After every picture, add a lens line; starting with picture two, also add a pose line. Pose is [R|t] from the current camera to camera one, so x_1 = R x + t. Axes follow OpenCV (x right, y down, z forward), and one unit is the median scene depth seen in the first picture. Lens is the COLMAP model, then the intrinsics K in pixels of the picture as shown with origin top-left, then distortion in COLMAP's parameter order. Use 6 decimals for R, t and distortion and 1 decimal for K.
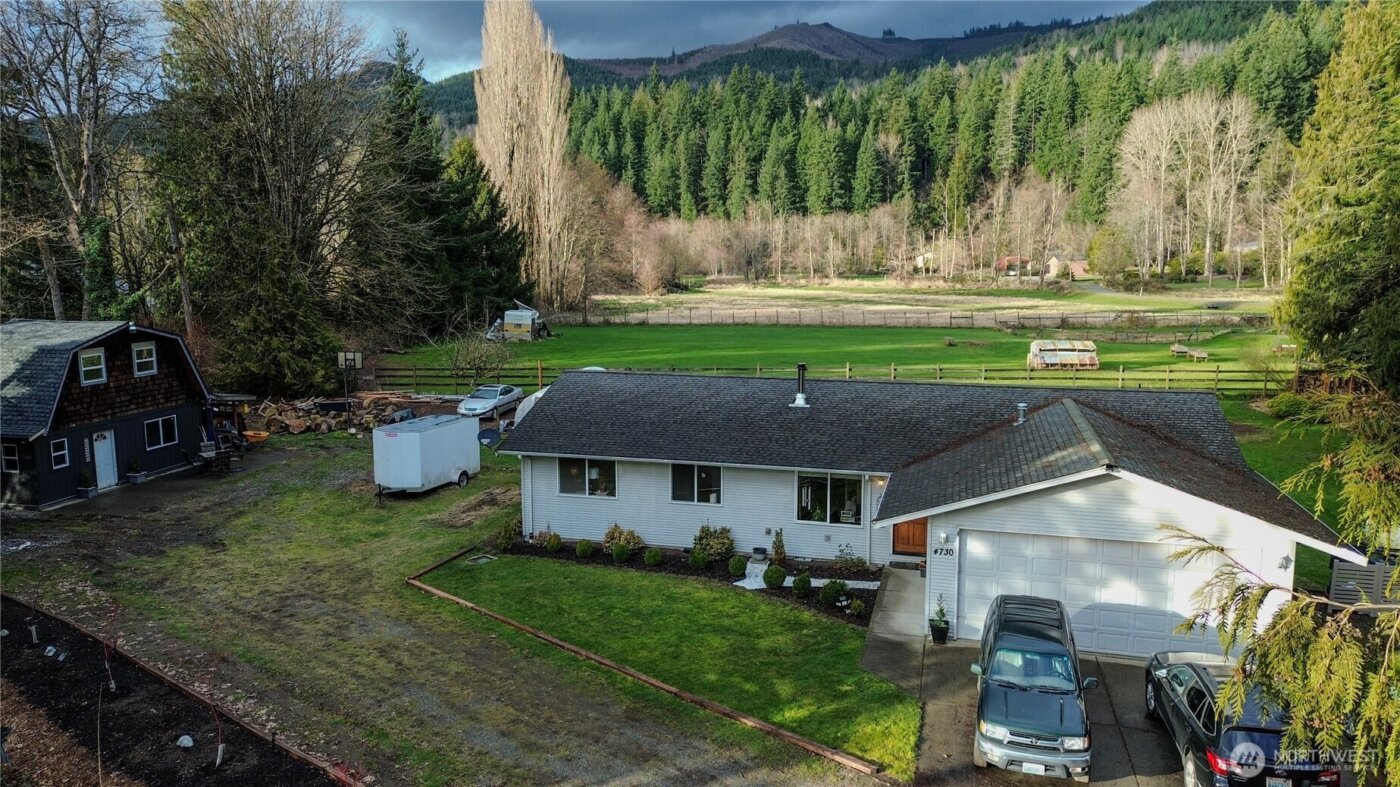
lens RADIAL K [[986.1, 0, 700.0], [0, 986.1, 393.5], [0, 0, 1]] dist [0.074217, -0.071986]
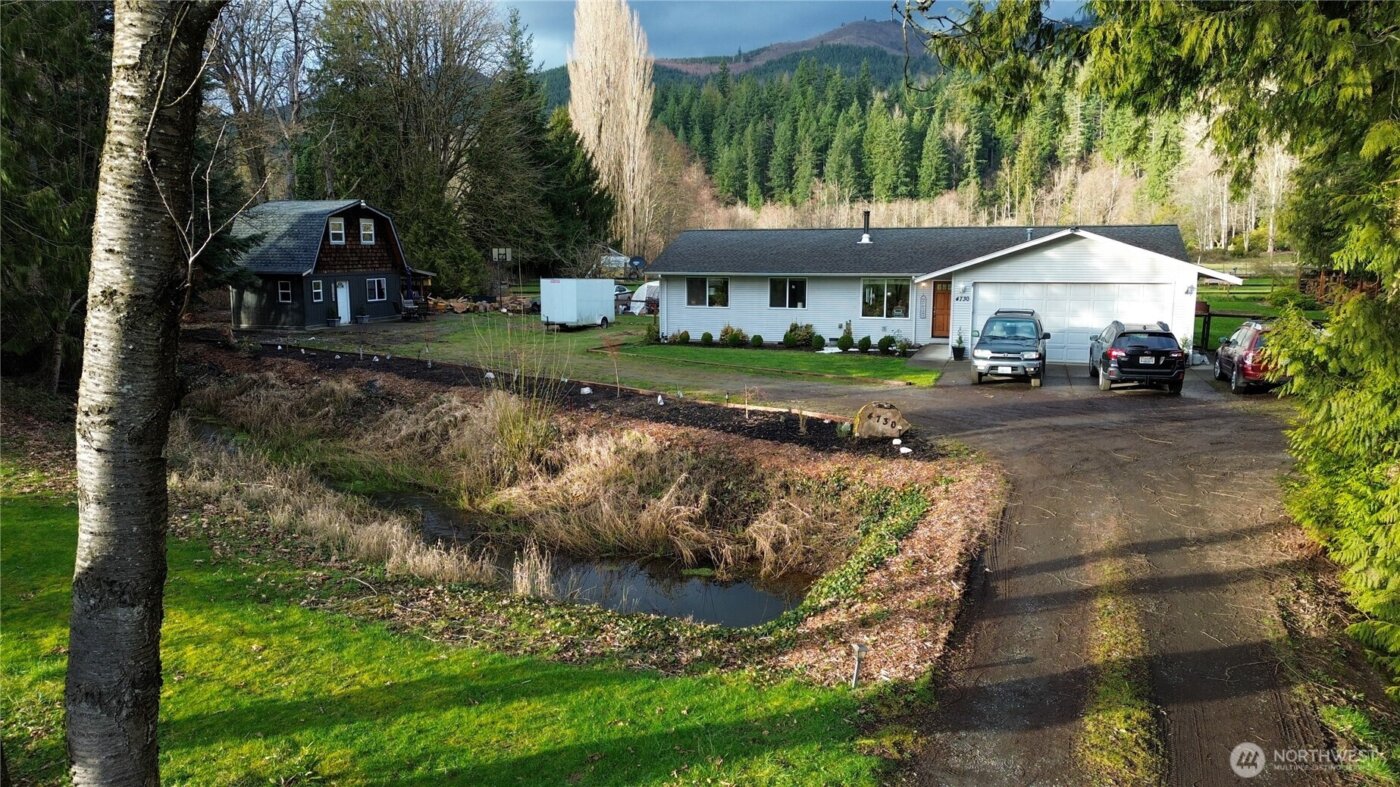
lens RADIAL K [[986.1, 0, 700.0], [0, 986.1, 393.5], [0, 0, 1]] dist [0.074217, -0.071986]
pose [[0.997986, 0.009452, -0.062720, -0.002837], [-0.009445, 0.999955, 0.000413, 0.016917], [0.062721, 0.000180, 0.998031, -0.027881]]
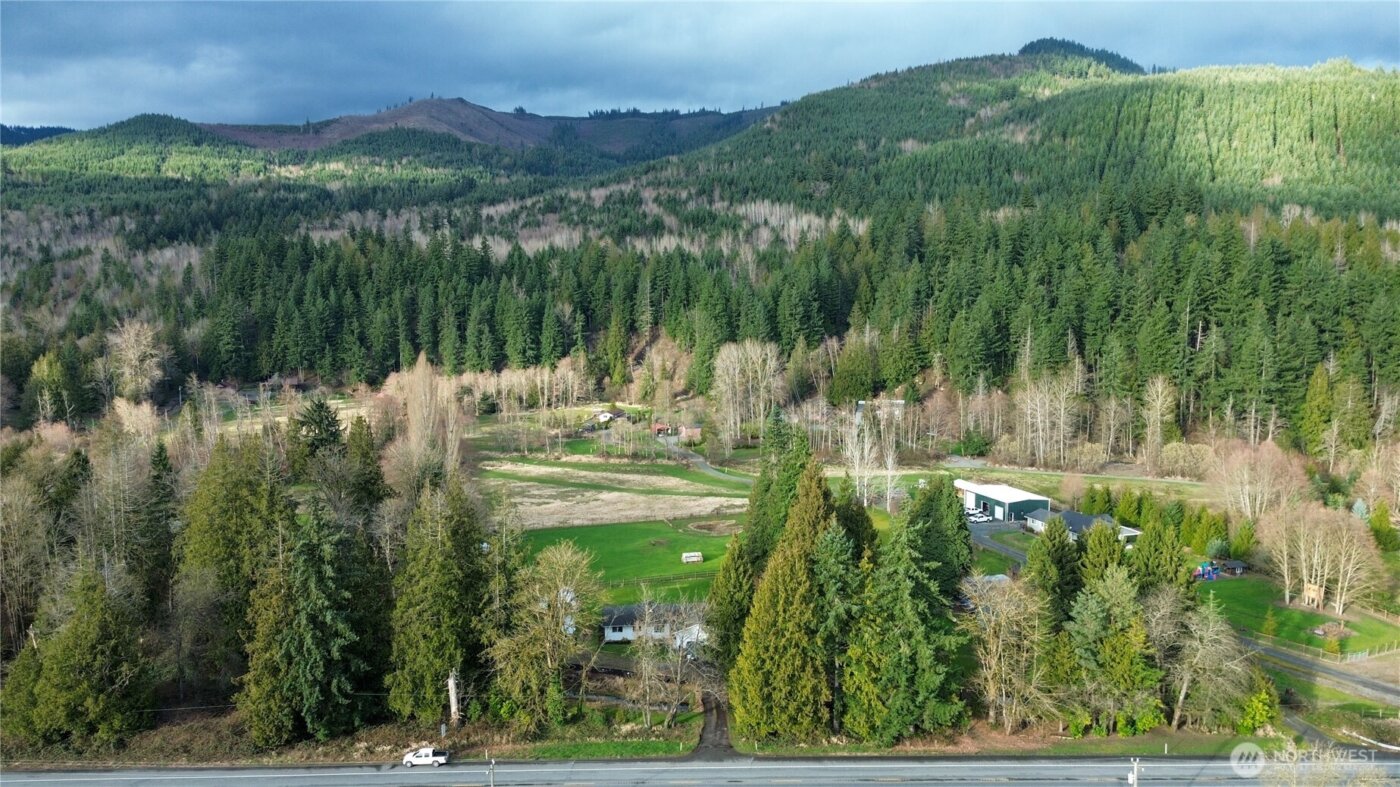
lens RADIAL K [[986.1, 0, 700.0], [0, 986.1, 393.5], [0, 0, 1]] dist [0.074217, -0.071986]
pose [[0.935277, -0.039533, 0.351702, -0.124692], [0.055147, 0.997883, -0.034486, -0.080748], [-0.349594, 0.051649, 0.935477, -0.352992]]
